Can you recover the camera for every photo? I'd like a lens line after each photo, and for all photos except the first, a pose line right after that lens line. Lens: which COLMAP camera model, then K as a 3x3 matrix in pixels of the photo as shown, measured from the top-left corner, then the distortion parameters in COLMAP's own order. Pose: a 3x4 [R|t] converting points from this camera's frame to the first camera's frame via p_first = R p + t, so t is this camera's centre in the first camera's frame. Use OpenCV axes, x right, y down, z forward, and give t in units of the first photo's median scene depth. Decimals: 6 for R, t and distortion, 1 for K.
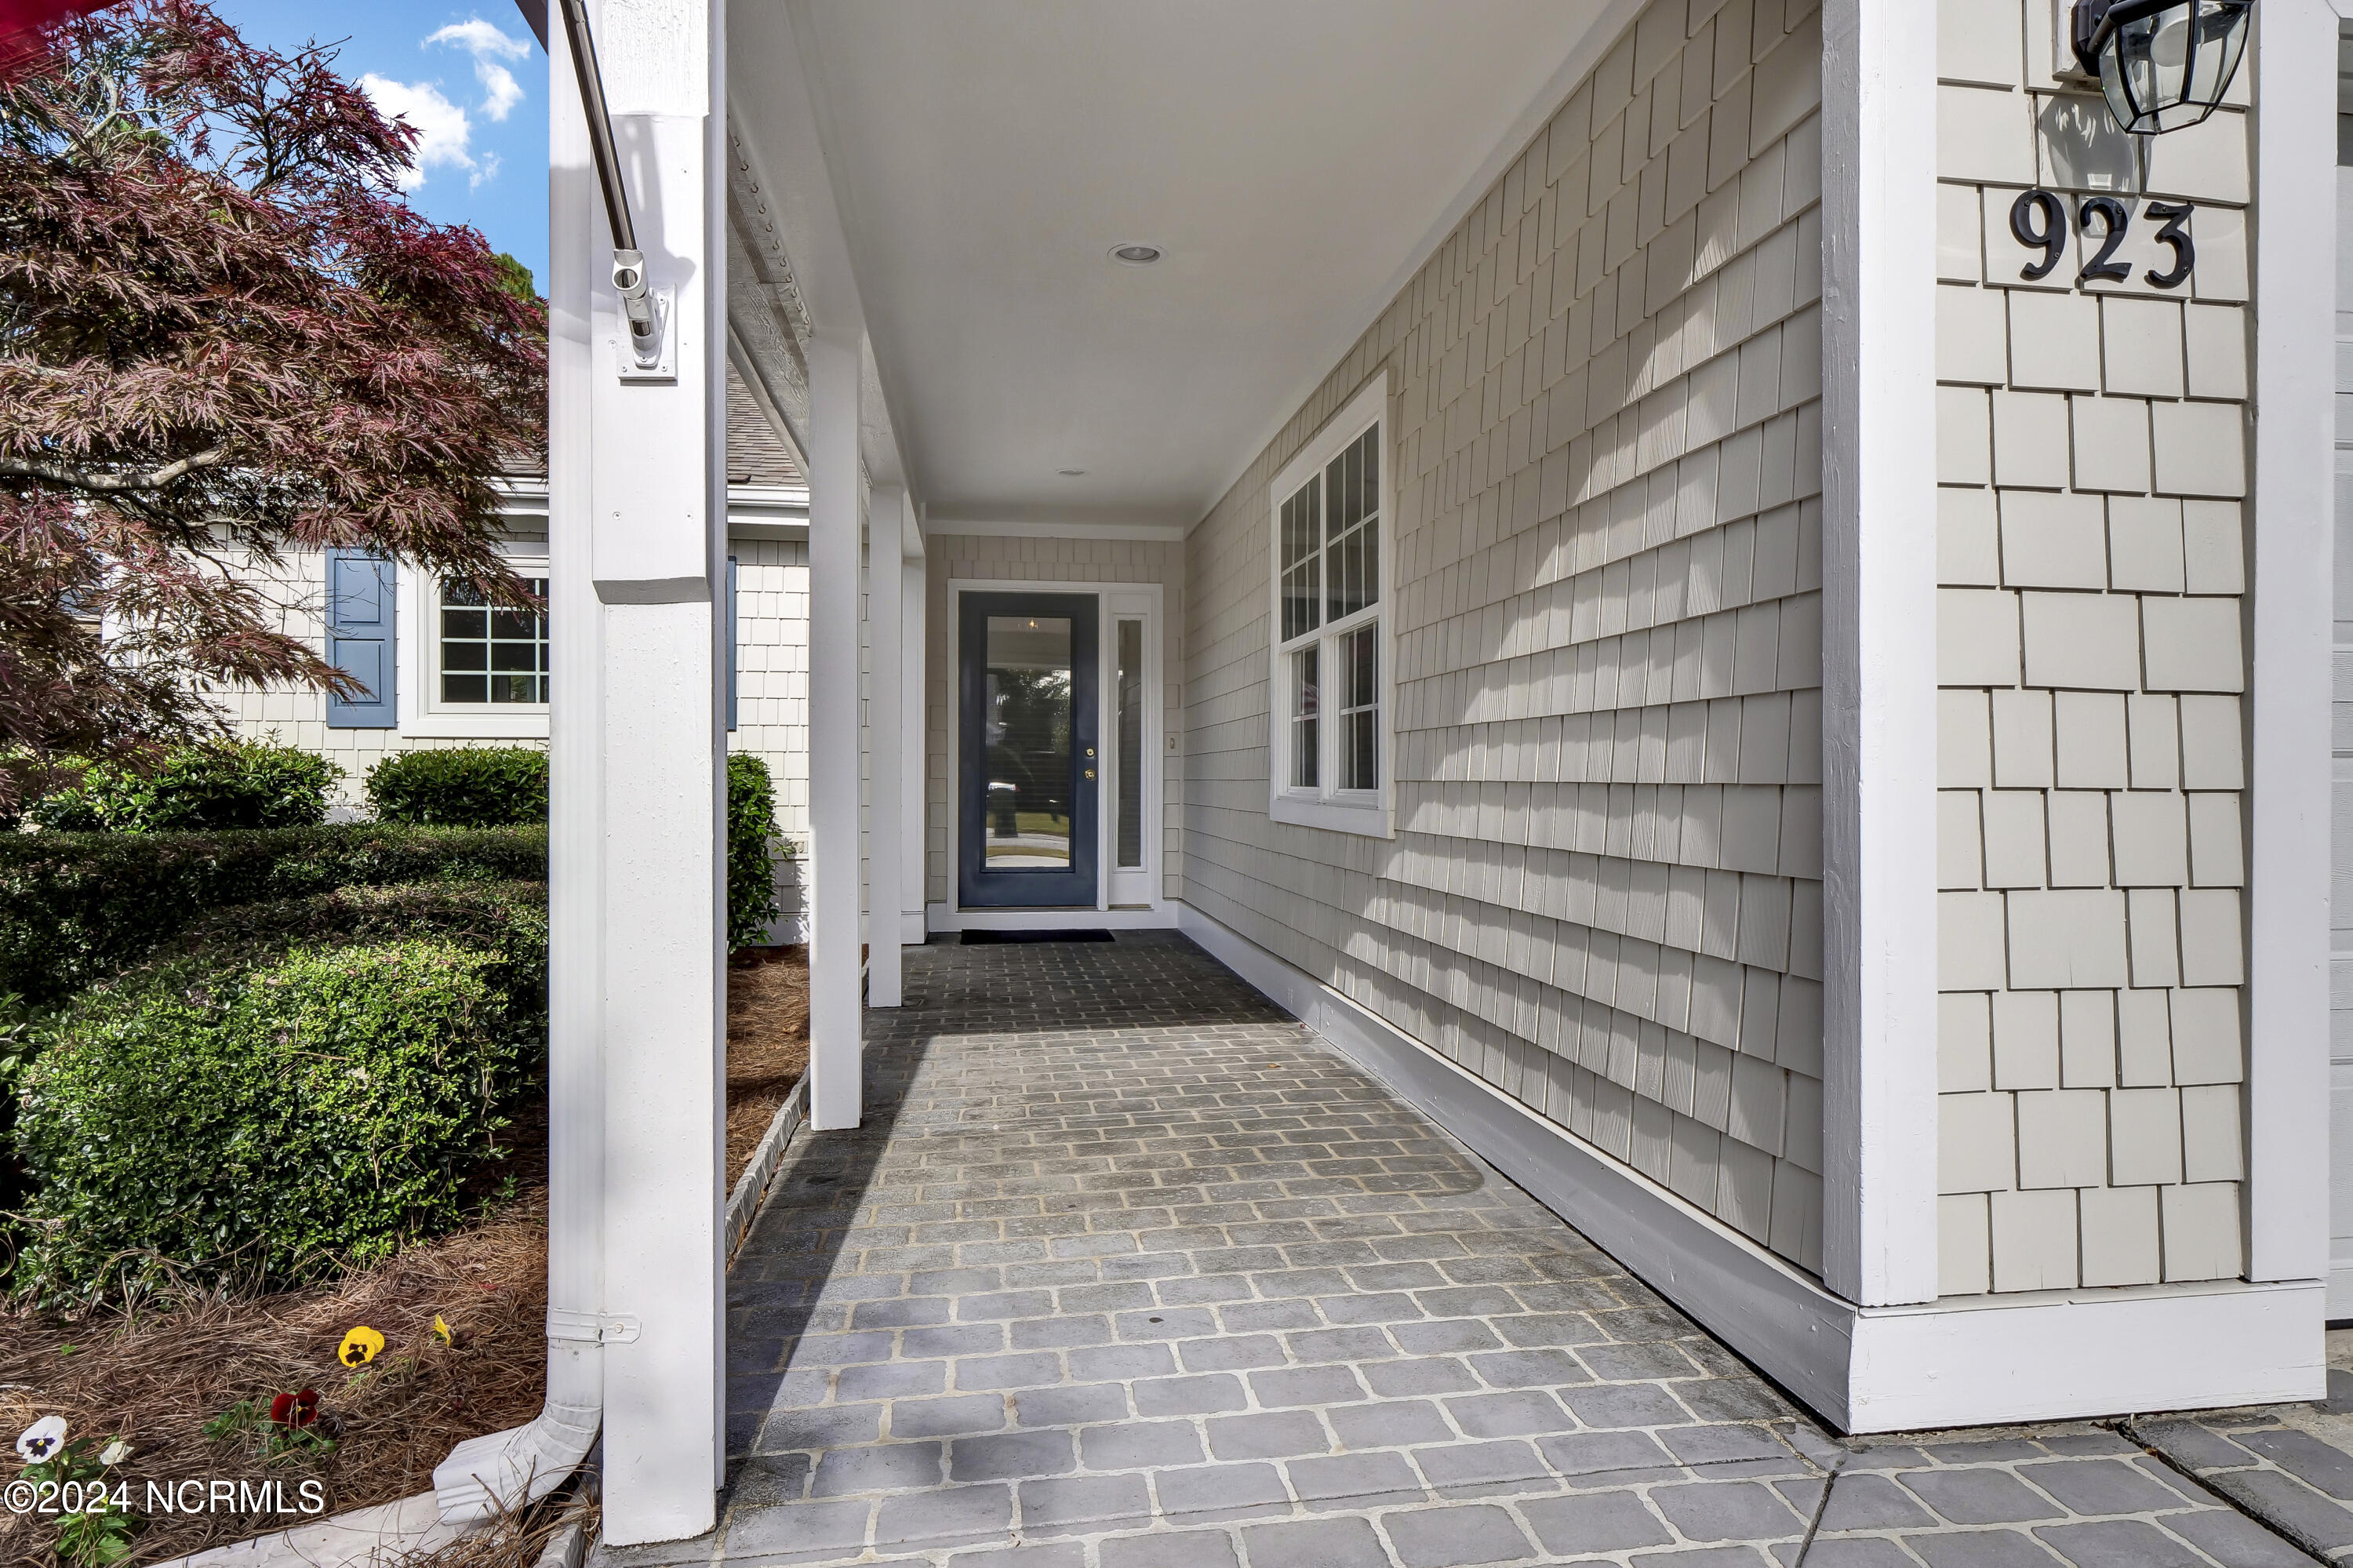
lens RADIAL K [[1381.8, 0, 1178.6], [0, 1381.8, 776.6], [0, 0, 1]] dist [-0.006173, -0.000057]
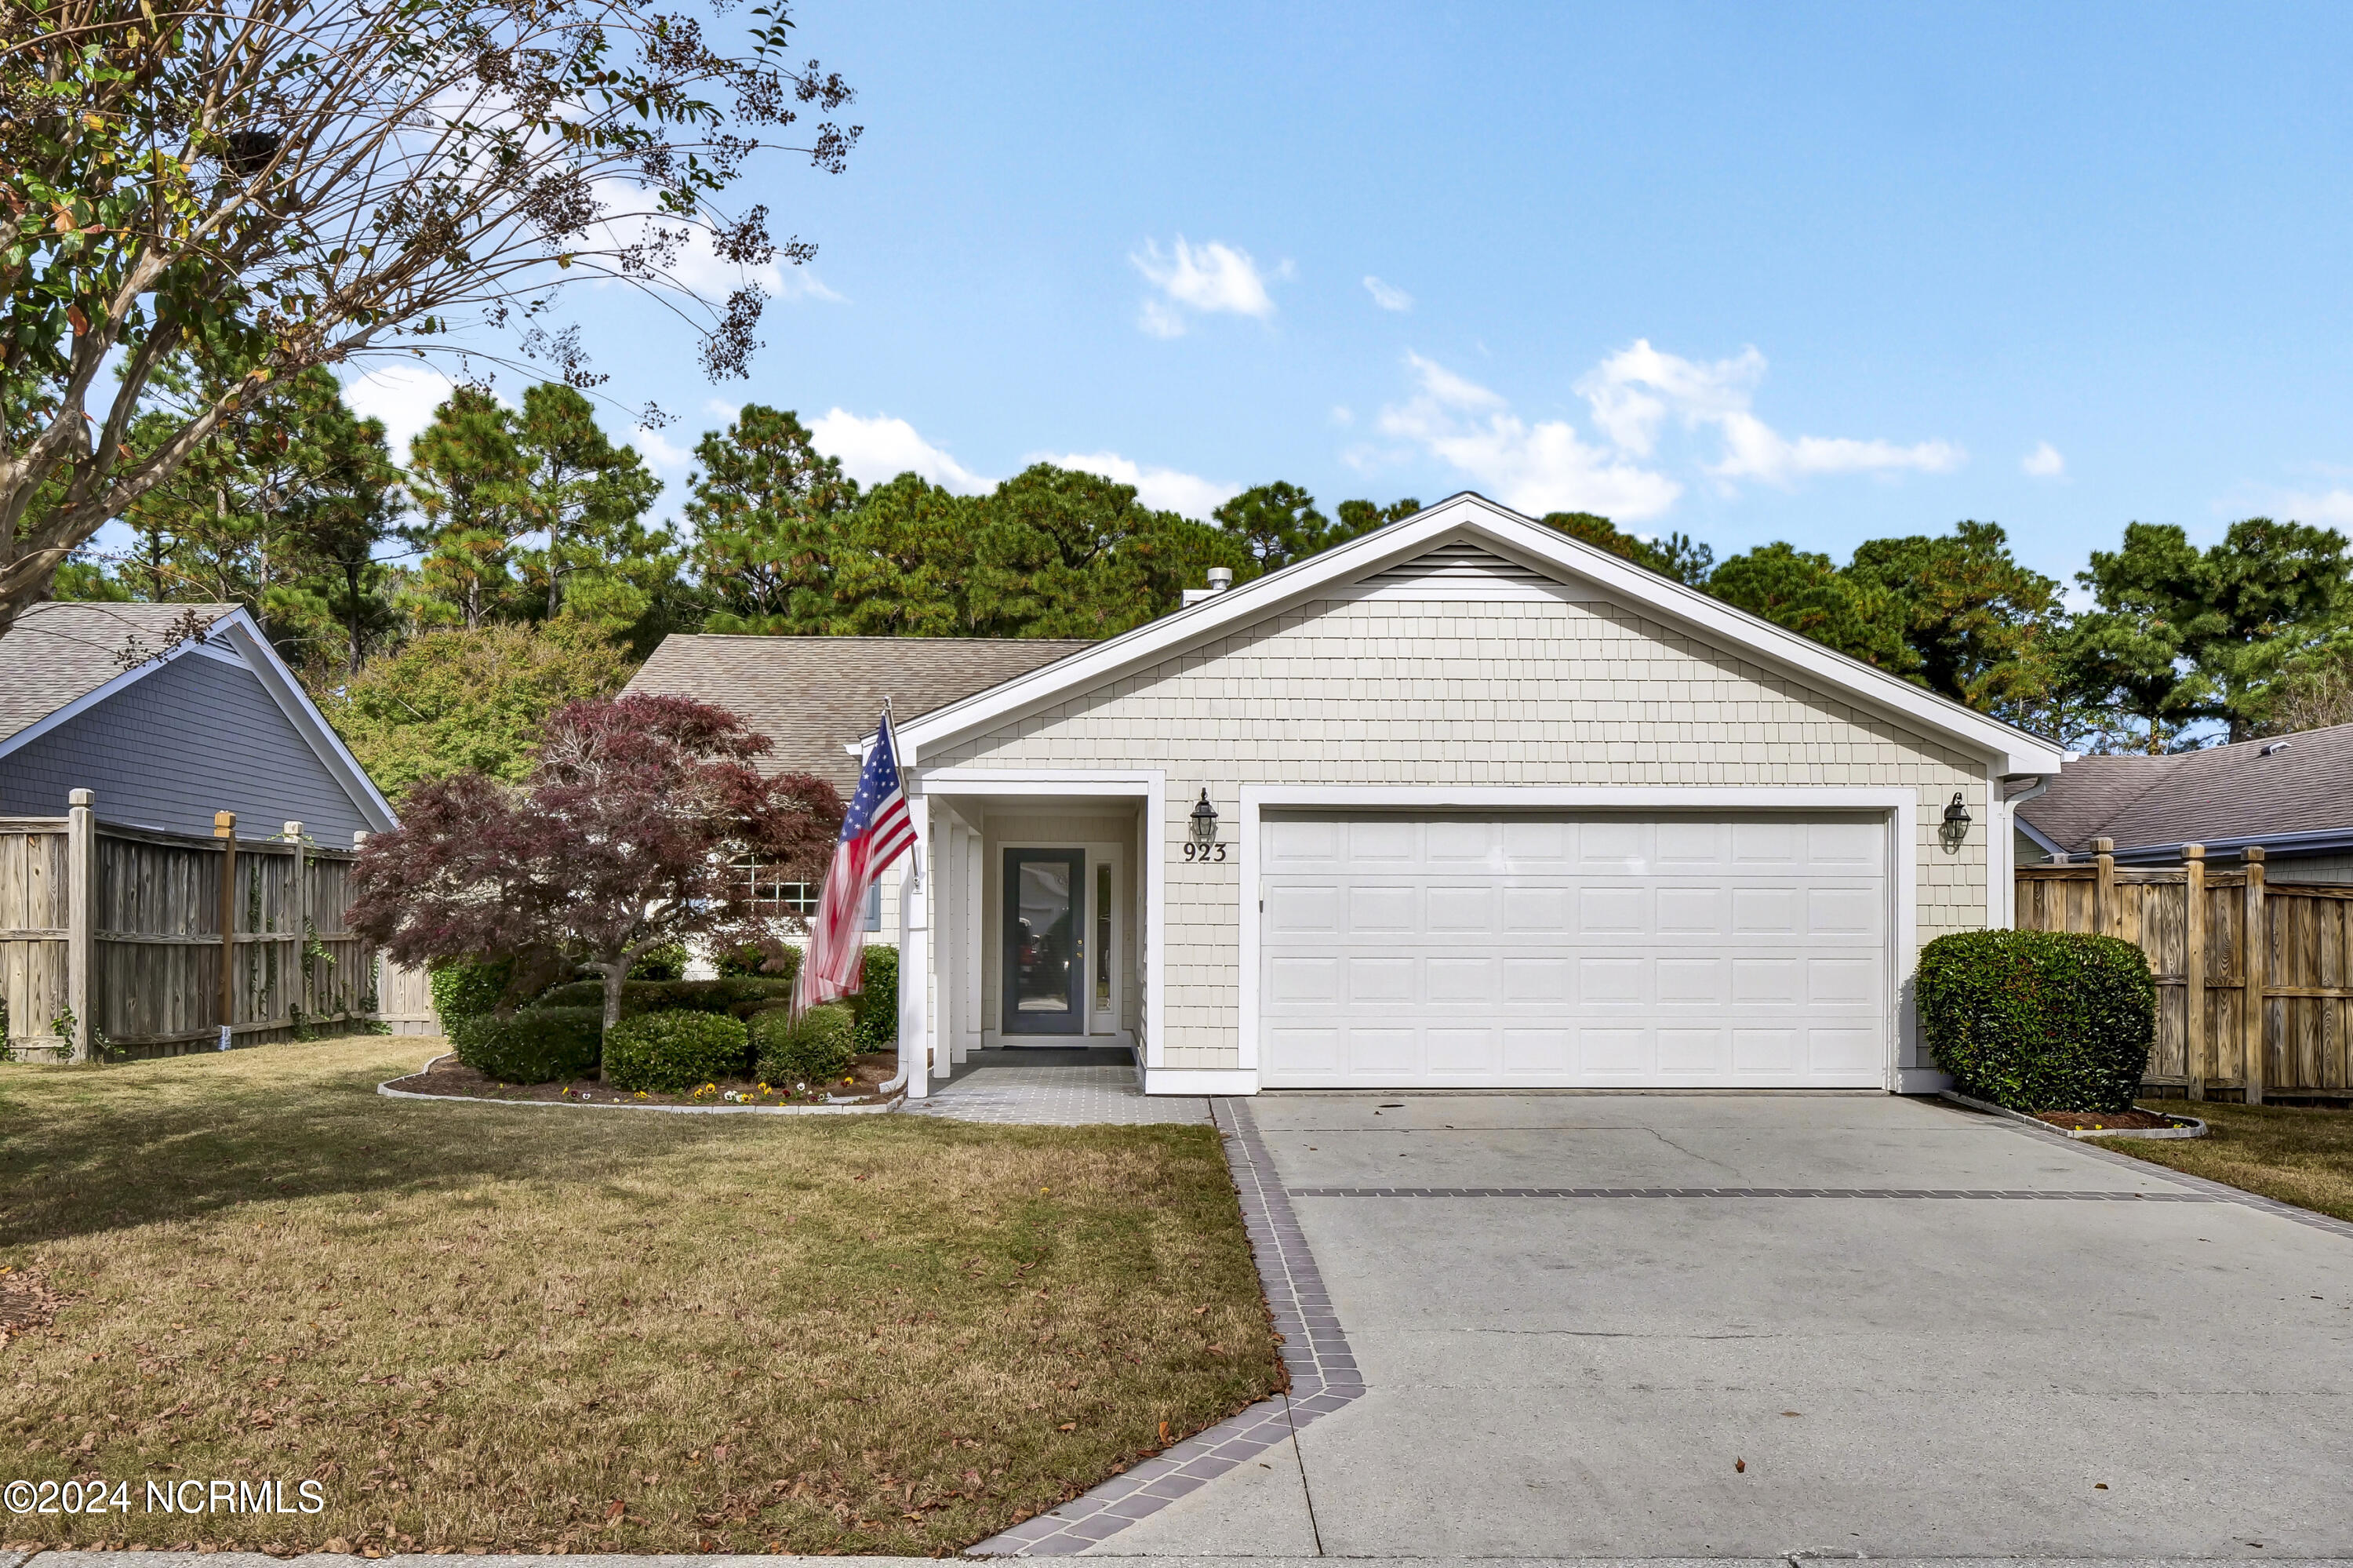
lens RADIAL K [[1992.0, 0, 1144.5], [0, 1992.0, 816.0], [0, 0, 1]] dist [0.003664, 0.002353]
pose [[0.992680, -0.004920, -0.120673, 0.609611], [-0.002820, 0.997953, -0.063886, -0.031290], [0.120740, 0.063758, 0.990634, -2.794828]]
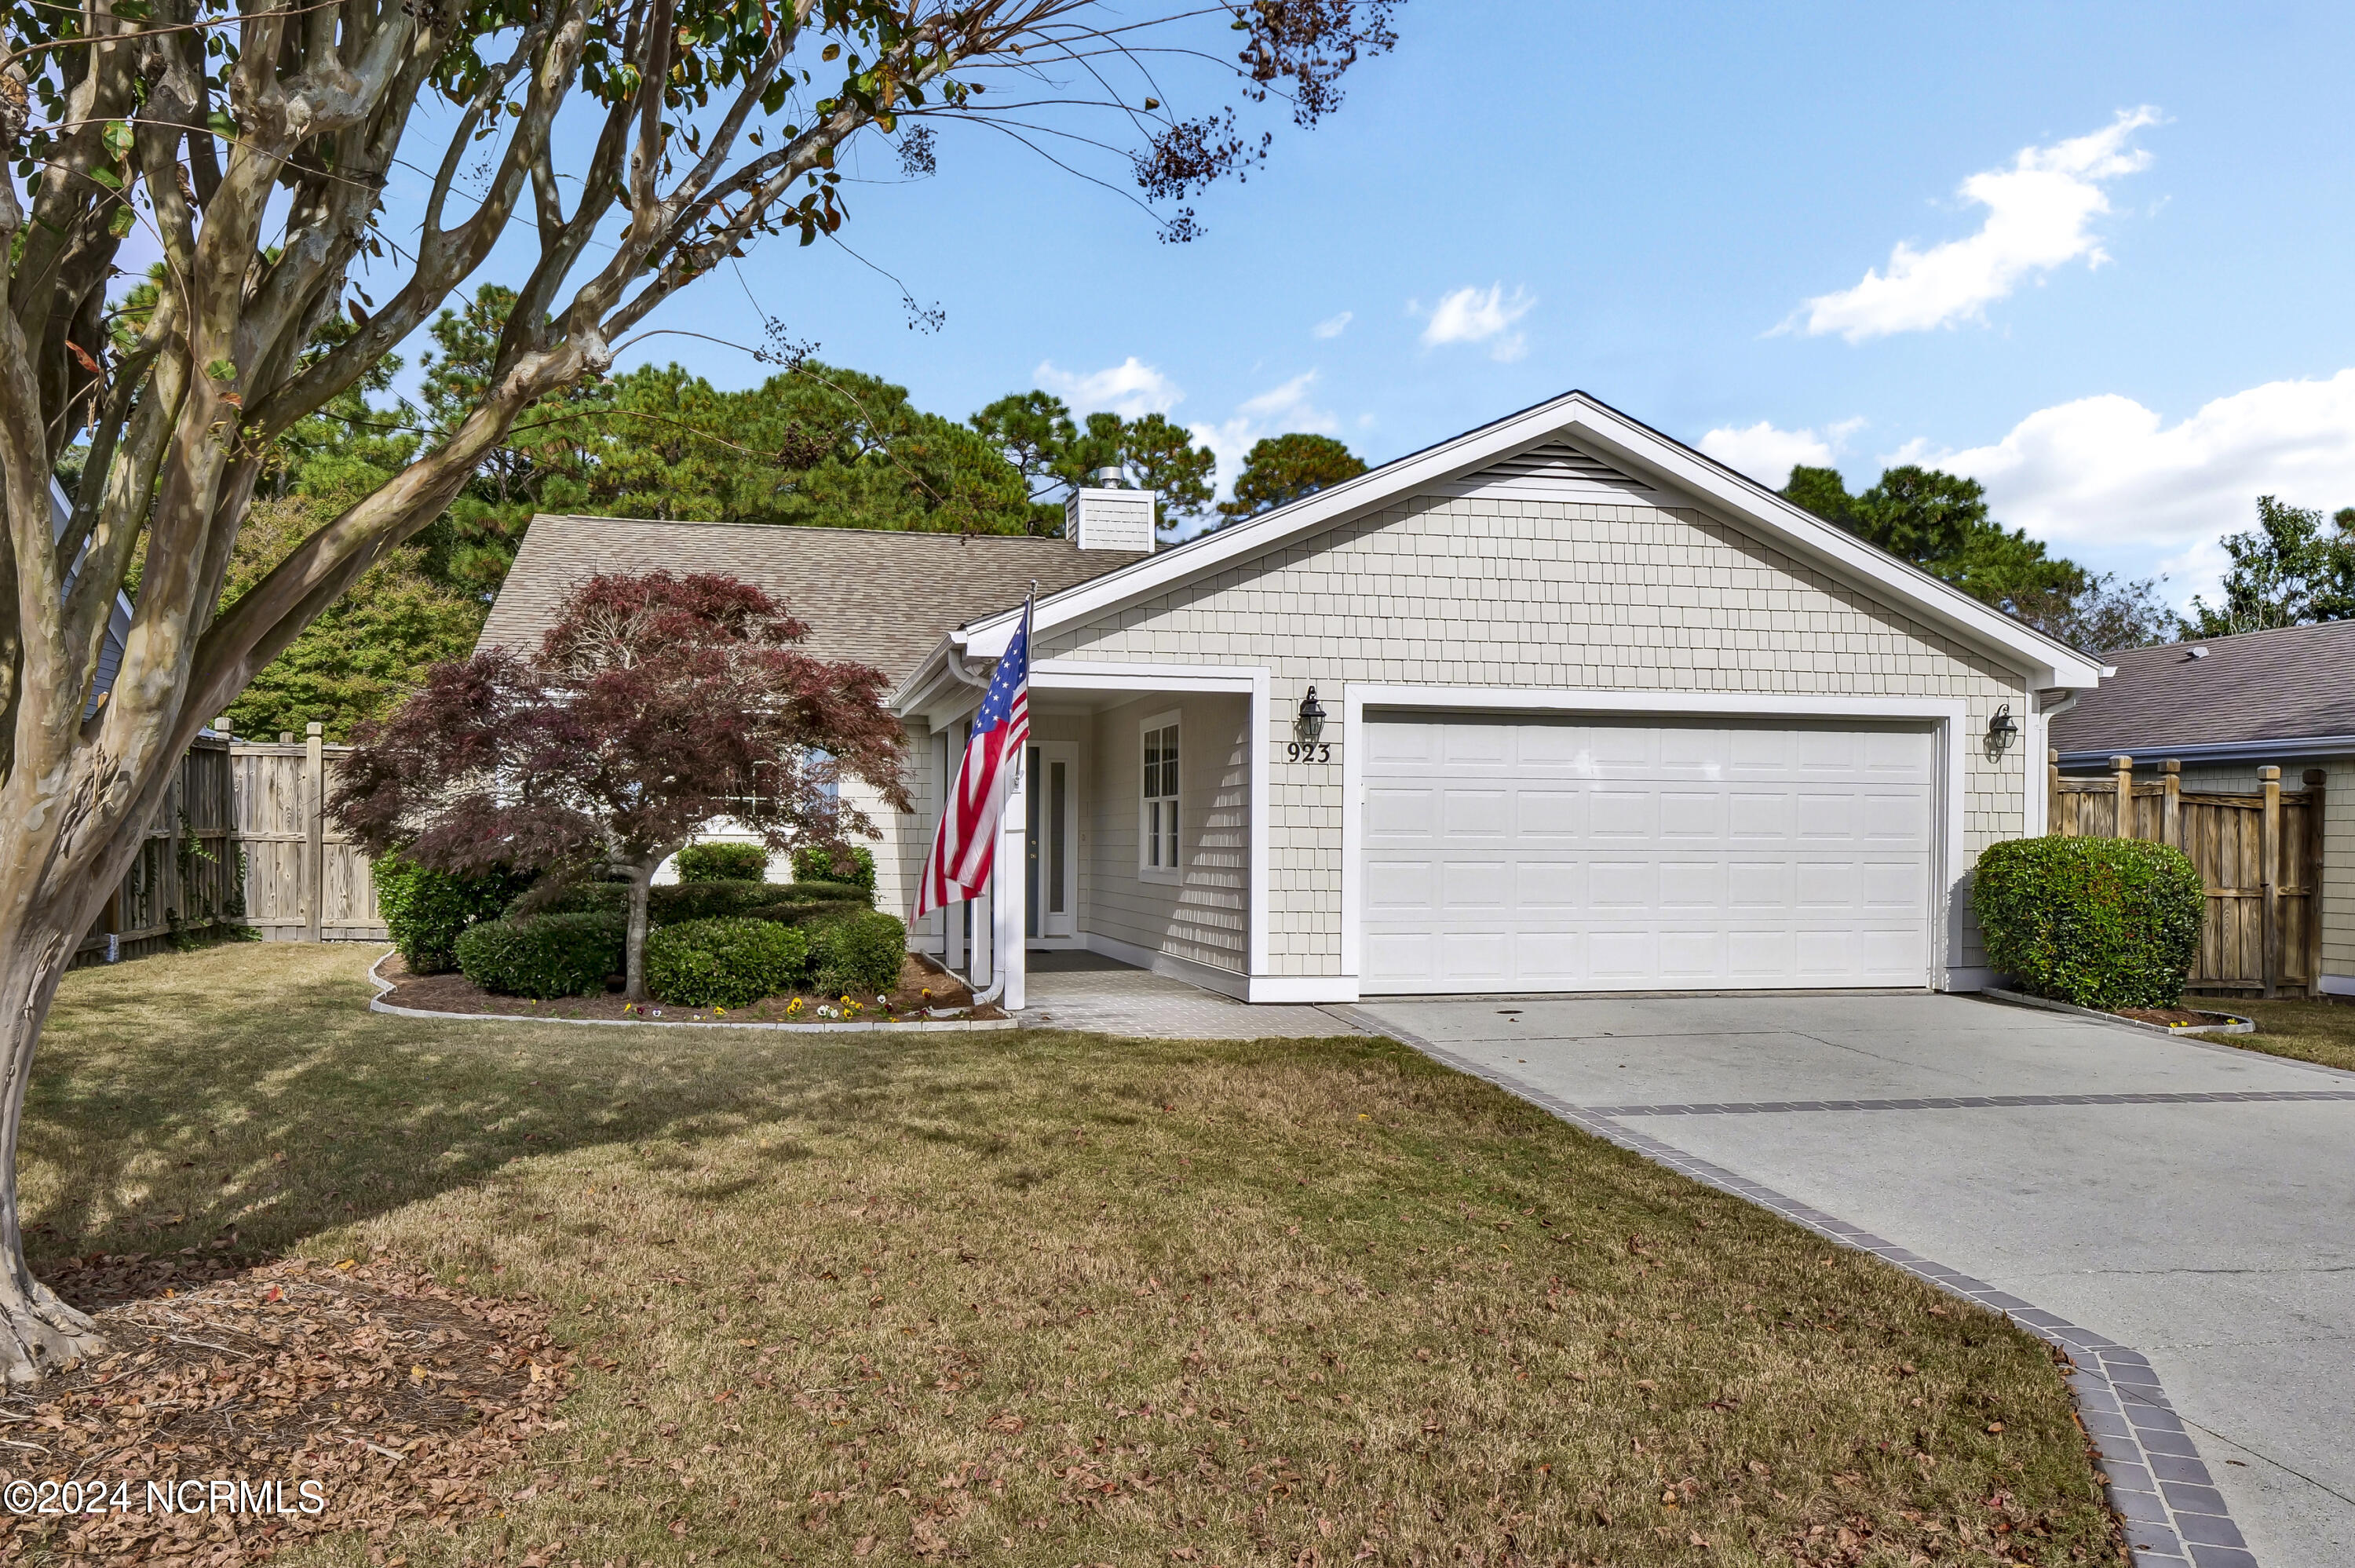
lens RADIAL K [[1893.7, 0, 1177.5], [0, 1893.7, 784.0], [0, 0, 1]] dist [-0.004267, 0.000573]
pose [[0.997293, 0.008174, 0.073076, -0.115271], [-0.005980, 0.999527, -0.030180, -0.039623], [-0.073288, 0.029662, 0.996870, -2.518955]]
